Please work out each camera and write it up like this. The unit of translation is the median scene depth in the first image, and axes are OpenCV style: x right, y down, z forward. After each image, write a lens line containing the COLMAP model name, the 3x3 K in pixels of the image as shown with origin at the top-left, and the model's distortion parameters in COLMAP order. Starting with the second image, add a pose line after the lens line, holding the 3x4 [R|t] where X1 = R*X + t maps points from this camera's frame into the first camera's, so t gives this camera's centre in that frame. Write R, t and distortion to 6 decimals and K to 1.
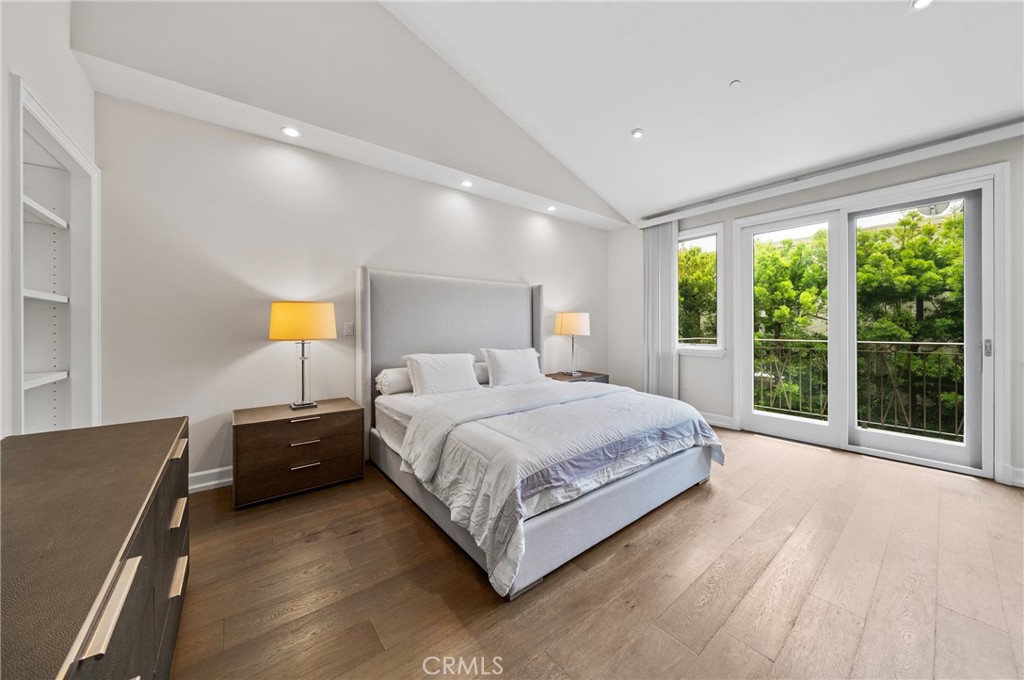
lens RADIAL K [[351.4, 0, 512.9], [0, 351.4, 329.8], [0, 0, 1]] dist [-0.003653, -0.000284]
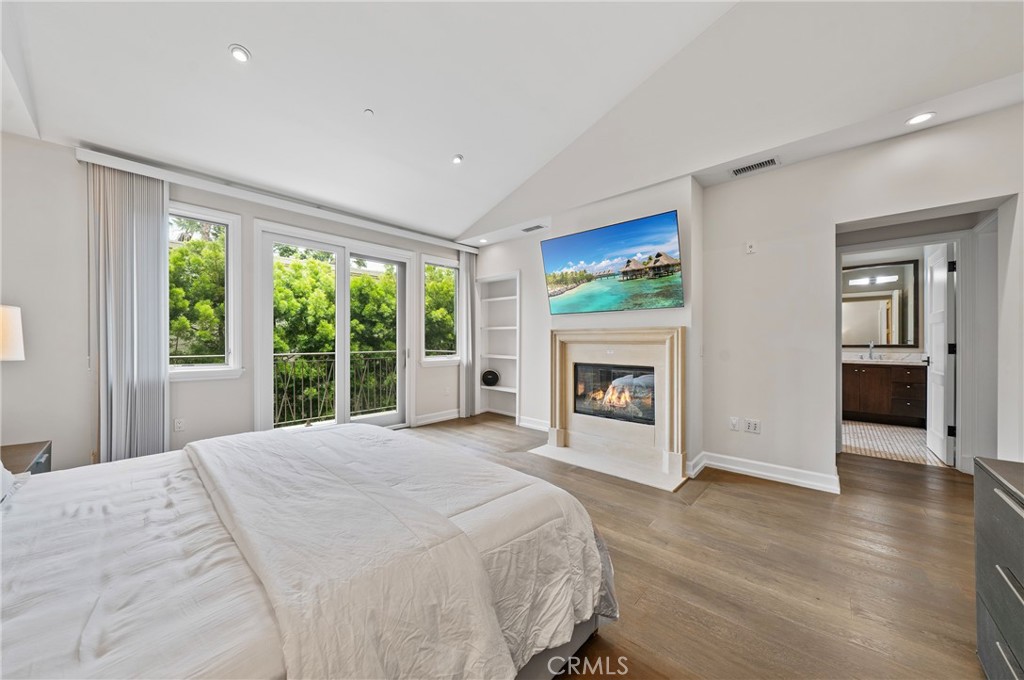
lens RADIAL K [[351.4, 0, 516.4], [0, 351.4, 339.7], [0, 0, 1]] dist [-0.003653, -0.000284]
pose [[-0.161467, 0.006085, 0.986859, -0.357780], [0.006741, 0.999964, -0.005063, -0.002803], [-0.986855, 0.005835, -0.161502, 0.540478]]
